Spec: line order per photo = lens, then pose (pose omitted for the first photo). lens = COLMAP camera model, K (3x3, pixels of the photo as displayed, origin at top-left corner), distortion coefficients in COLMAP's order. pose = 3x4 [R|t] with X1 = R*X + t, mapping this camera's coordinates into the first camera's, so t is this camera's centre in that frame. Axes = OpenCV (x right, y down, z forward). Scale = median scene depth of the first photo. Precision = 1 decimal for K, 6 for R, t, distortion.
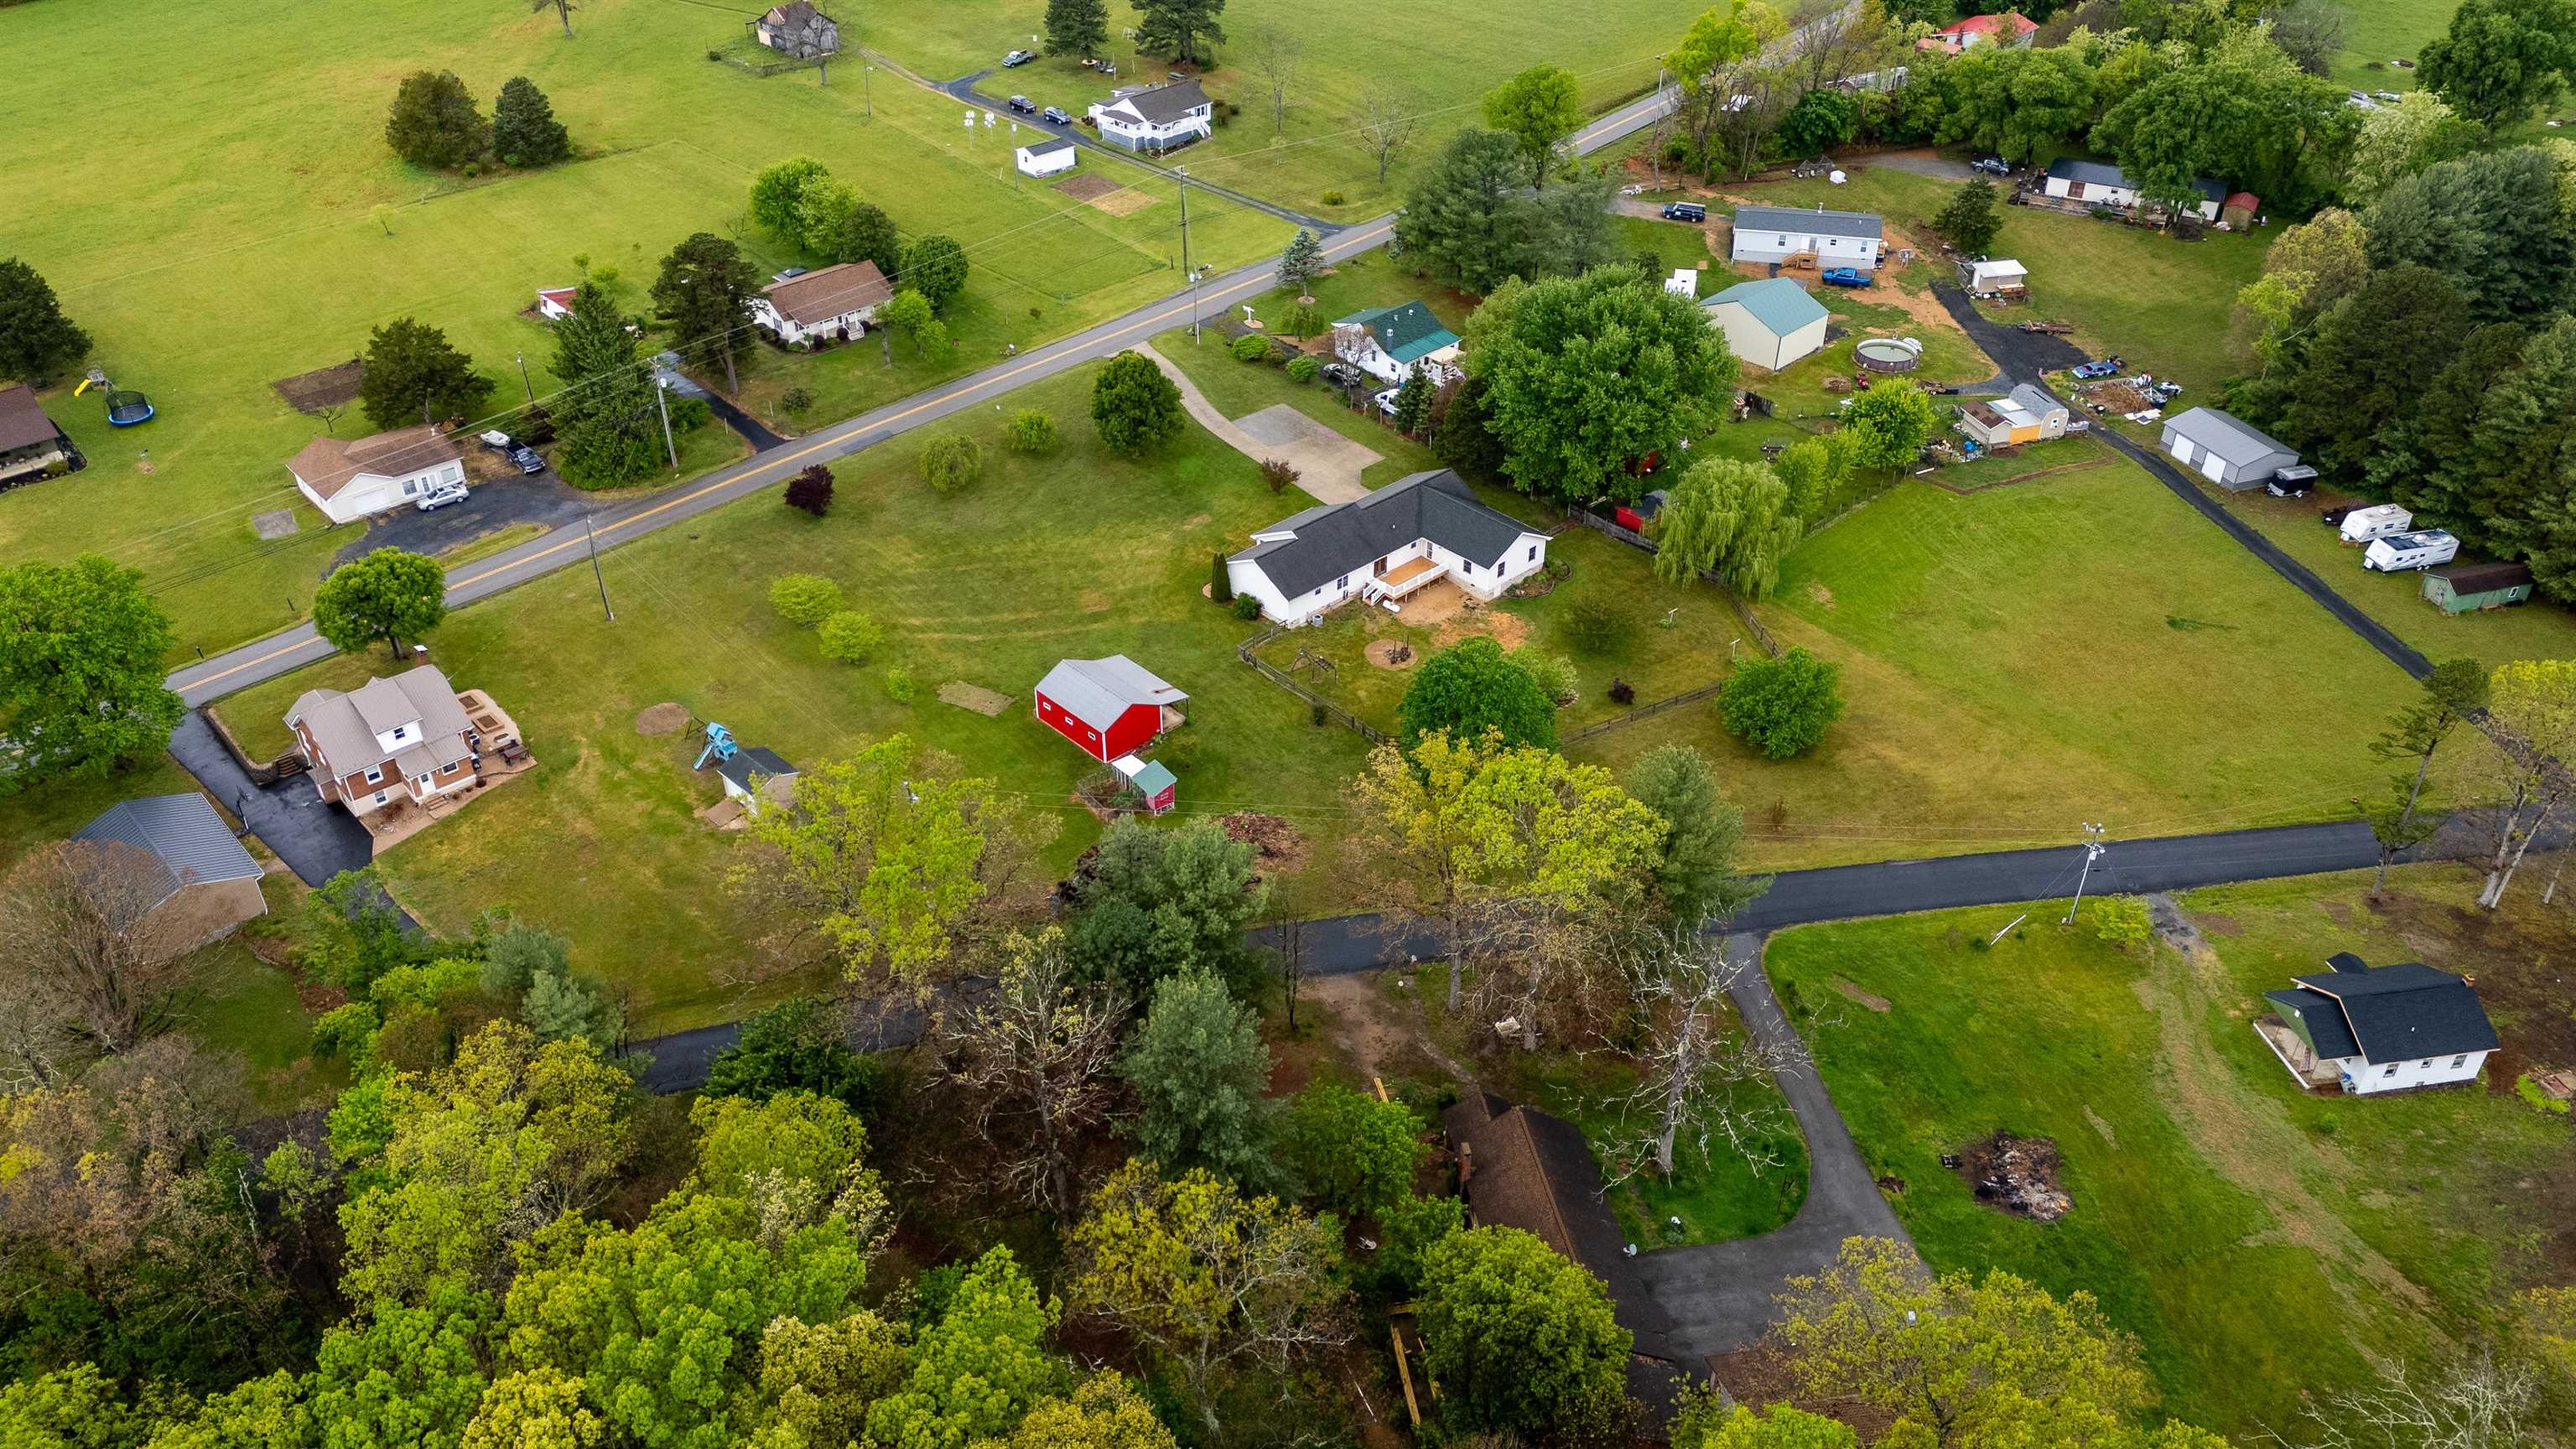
lens RADIAL K [[1884.5, 0, 1296.9], [0, 1884.5, 724.7], [0, 0, 1]] dist [0.080180, -0.071736]
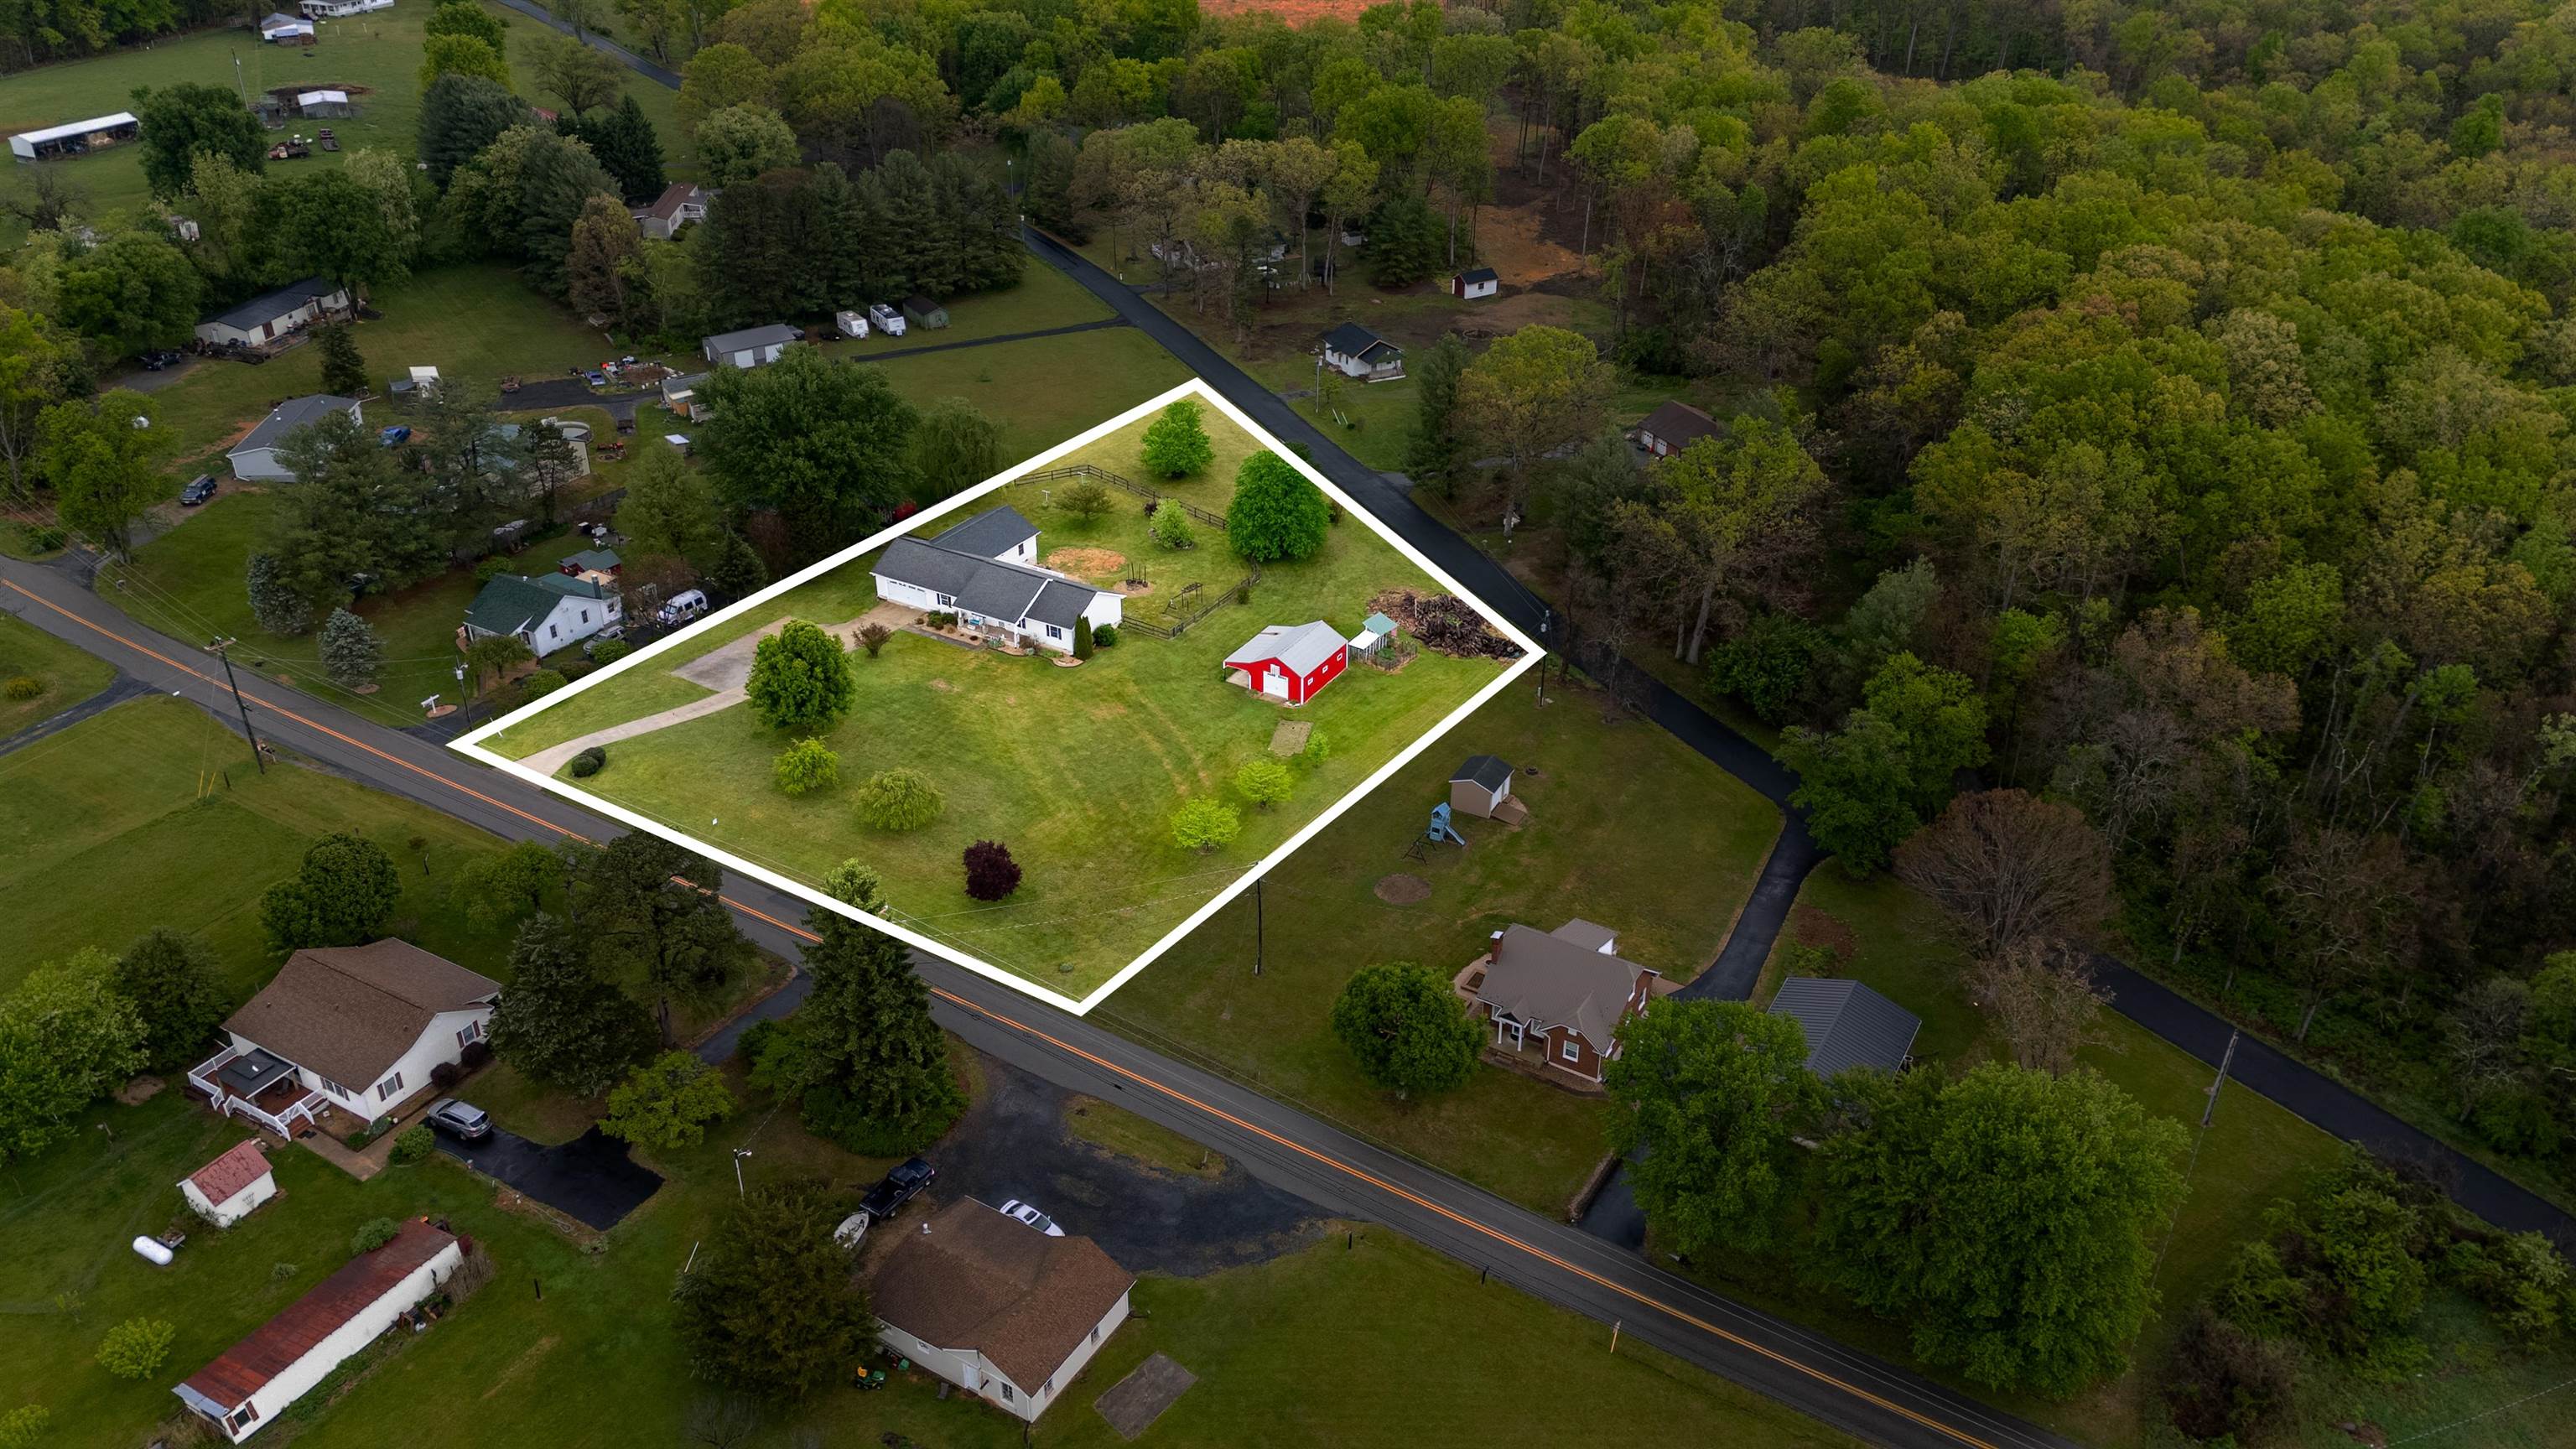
lens RADIAL K [[1884.5, 0, 1294.3], [0, 1884.5, 727.2], [0, 0, 1]] dist [0.080180, -0.071736]
pose [[-0.278124, -0.484968, 0.829128, -0.923174], [0.547002, 0.629582, 0.551738, -0.532900], [-0.789579, 0.606986, 0.090177, 0.766881]]
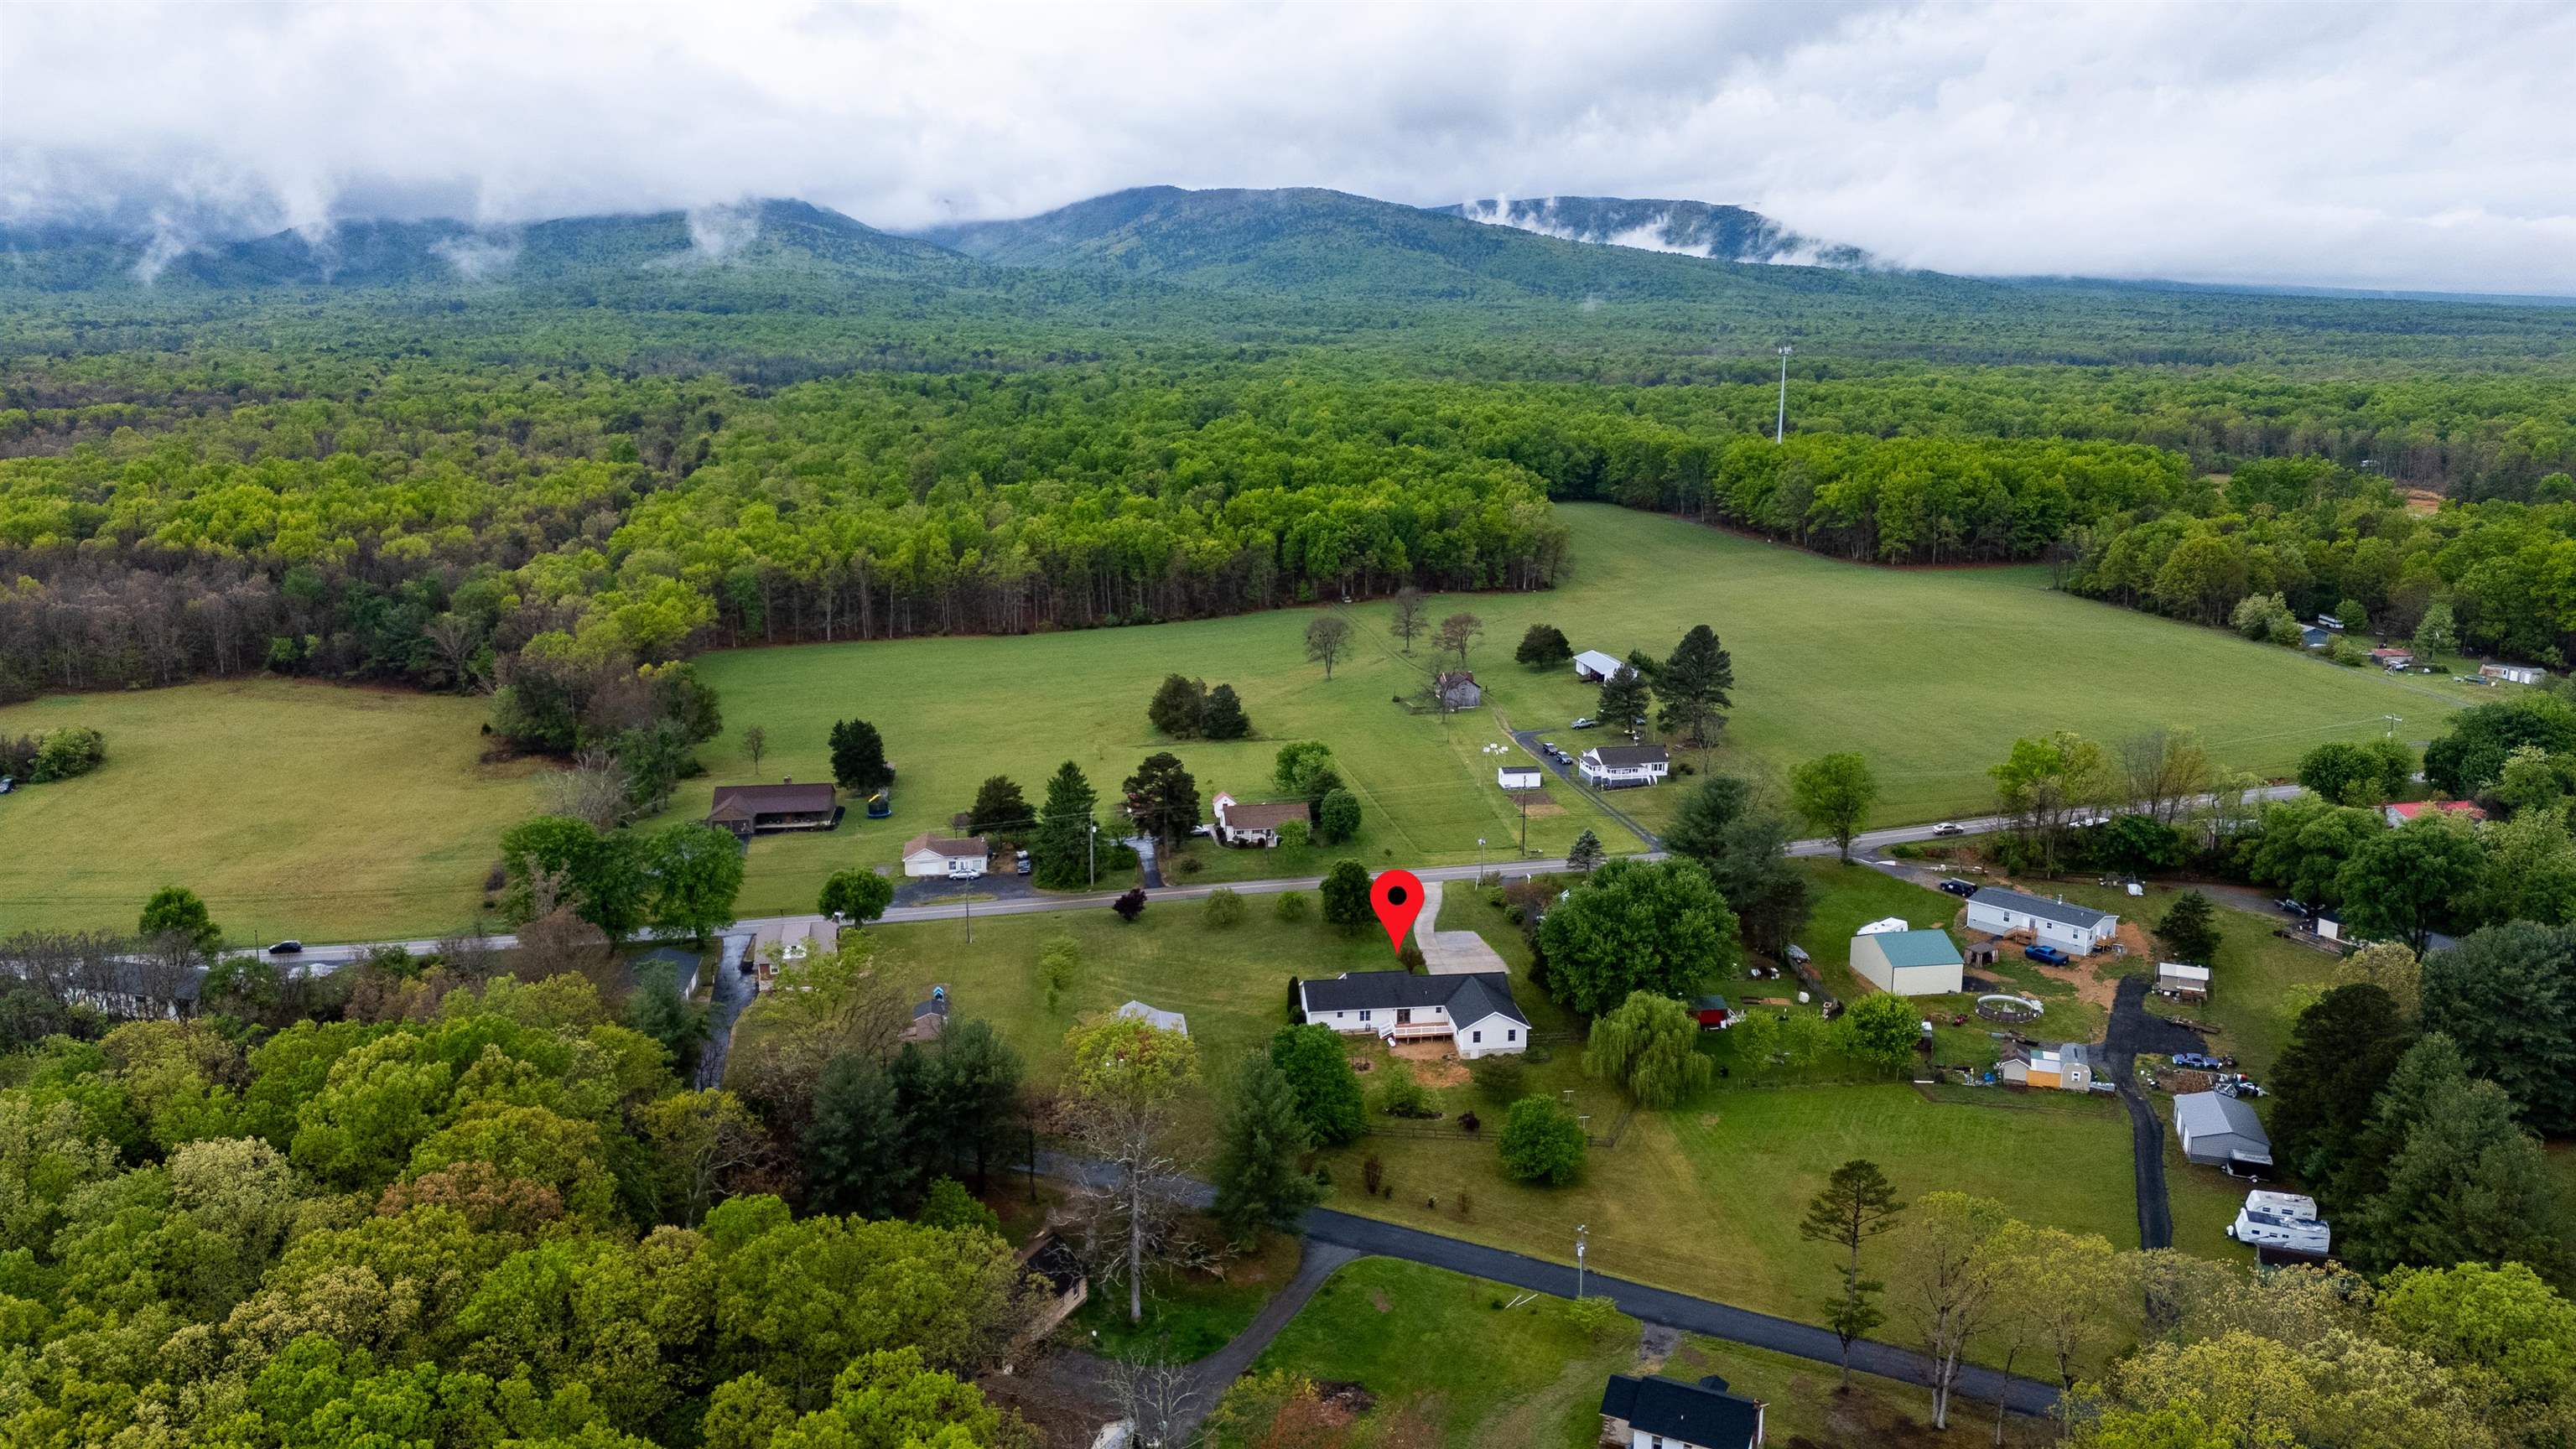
lens RADIAL K [[1884.5, 0, 1268.8], [0, 1884.5, 722.2], [0, 0, 1]] dist [0.080180, -0.071736]
pose [[0.805977, 0.120436, -0.579566, 0.673785], [-0.332153, 0.902435, -0.274381, 0.119471], [0.489975, 0.413649, 0.767345, -0.157943]]
